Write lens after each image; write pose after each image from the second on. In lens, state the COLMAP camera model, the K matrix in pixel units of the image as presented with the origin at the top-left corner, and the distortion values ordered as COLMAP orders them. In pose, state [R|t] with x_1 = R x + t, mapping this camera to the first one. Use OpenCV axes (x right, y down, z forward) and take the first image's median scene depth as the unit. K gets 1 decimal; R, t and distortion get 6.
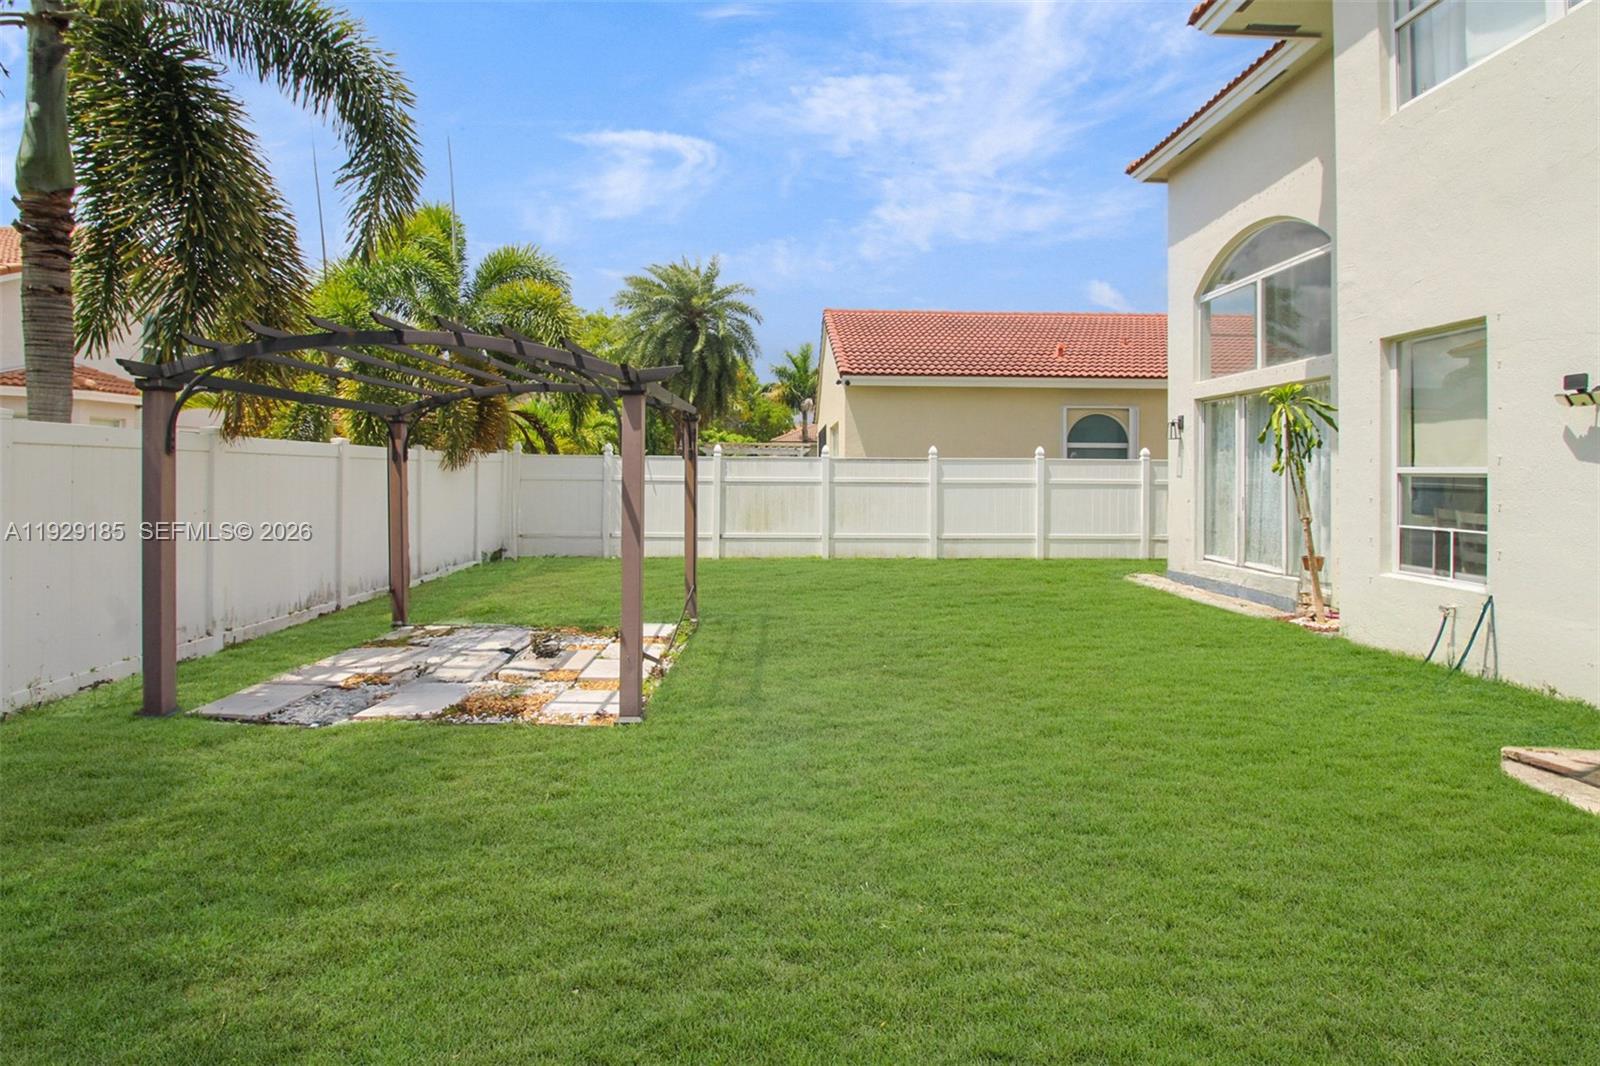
lens RADIAL K [[747.3, 0, 799.0], [0, 747.3, 475.8], [0, 0, 1]] dist [-0.035820, -0.000510]
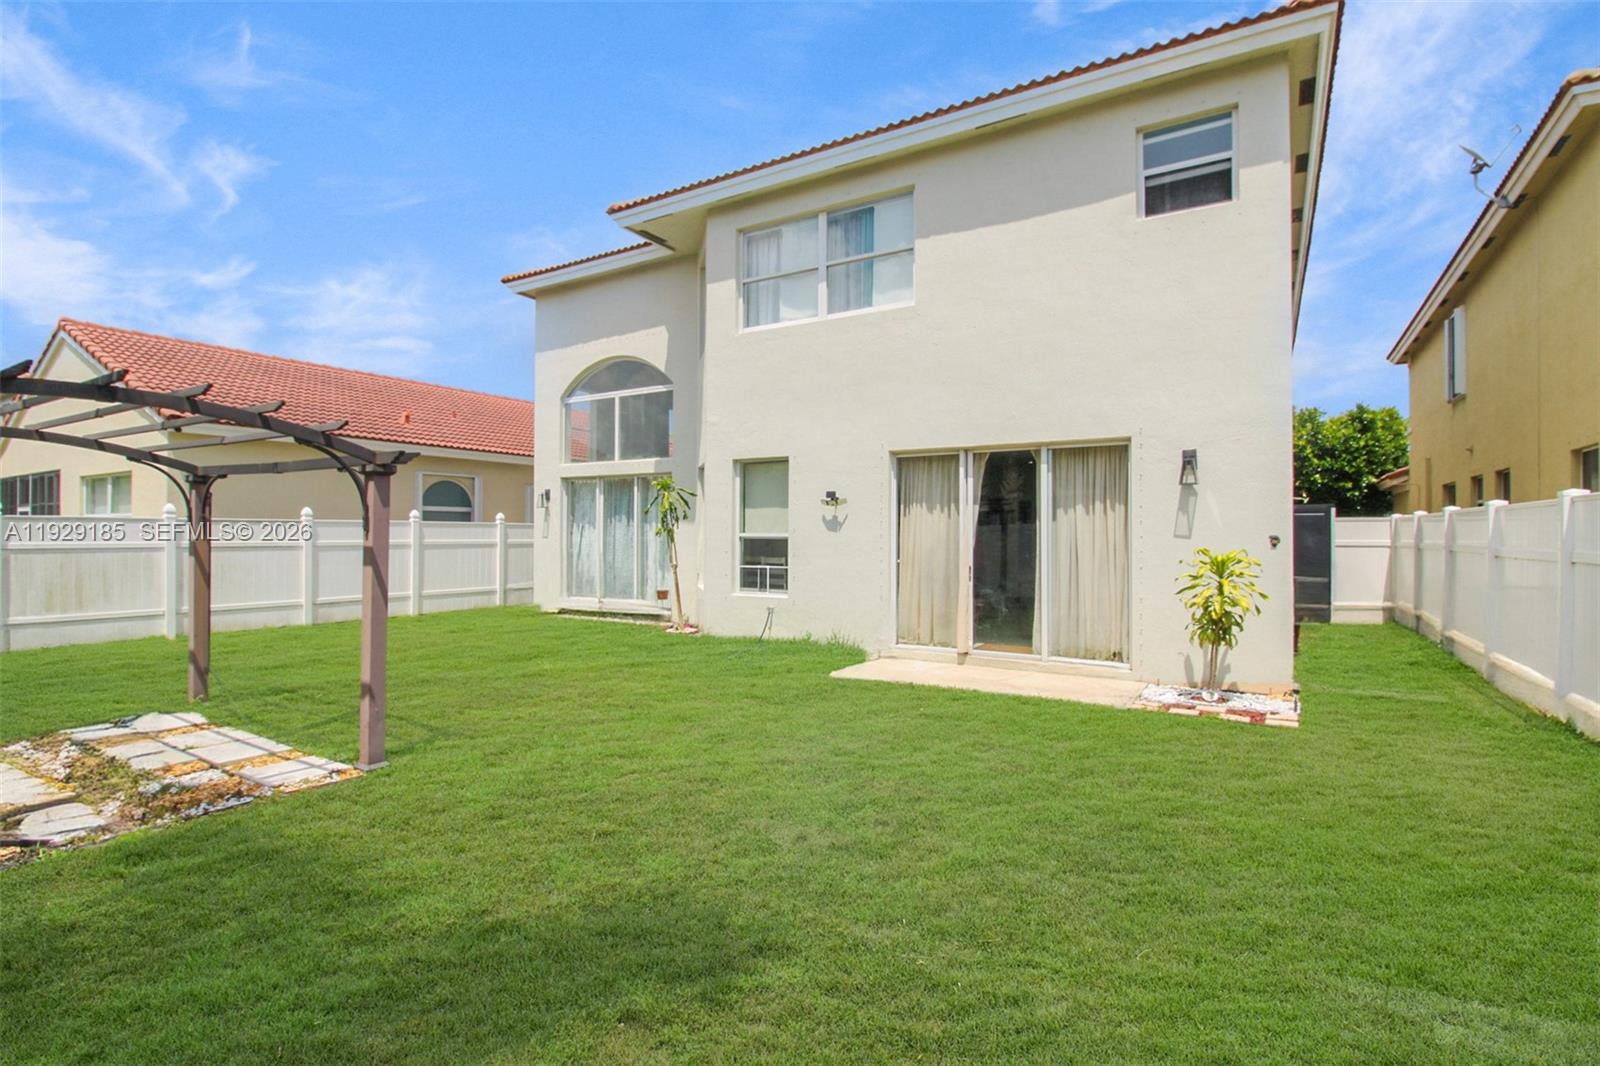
lens RADIAL K [[754.0, 0, 804.0], [0, 754.0, 527.7], [0, 0, 1]] dist [-0.002690, -0.000433]
pose [[0.532732, 0.004080, 0.846274, -0.433870], [0.002352, 0.999977, -0.006302, -0.008423], [-0.846280, 0.005348, 0.532711, -0.072823]]
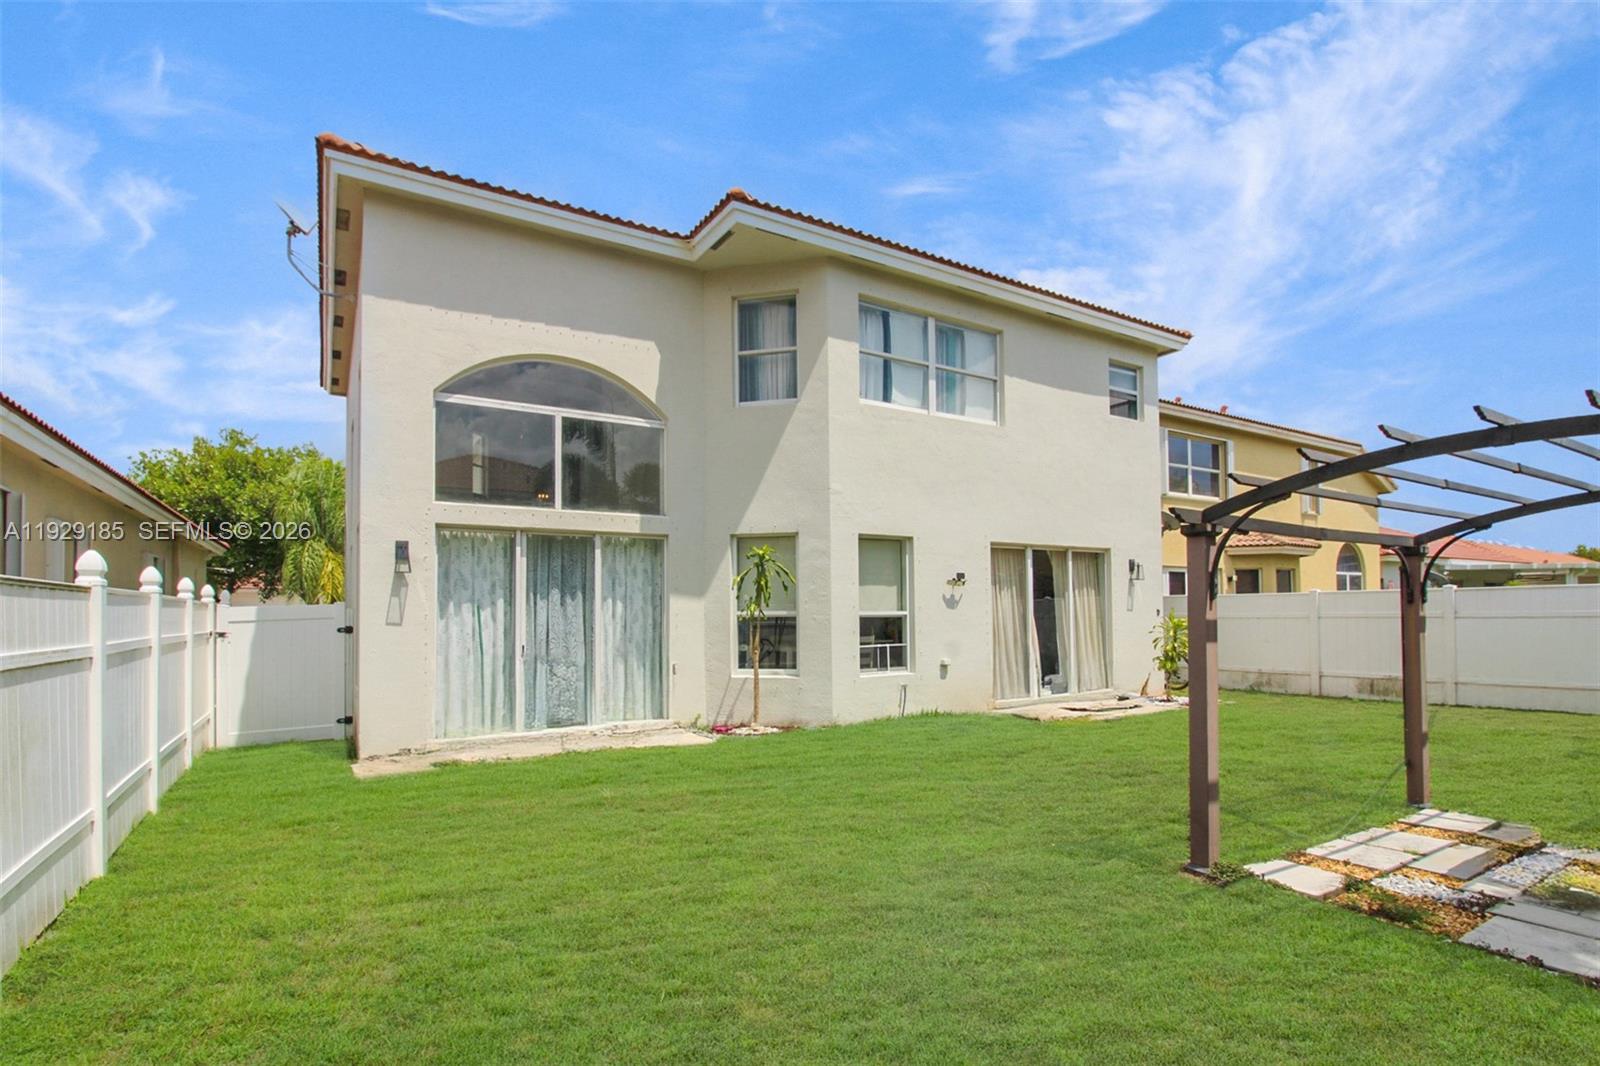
lens RADIAL K [[785.5, 0, 815.1], [0, 785.5, 575.3], [0, 0, 1]] dist [-0.000661, -0.000898]
pose [[-0.522286, 0.048215, 0.851407, -0.445579], [0.014614, 0.998760, -0.047595, -0.006730], [-0.852645, -0.012415, -0.522342, 1.361592]]
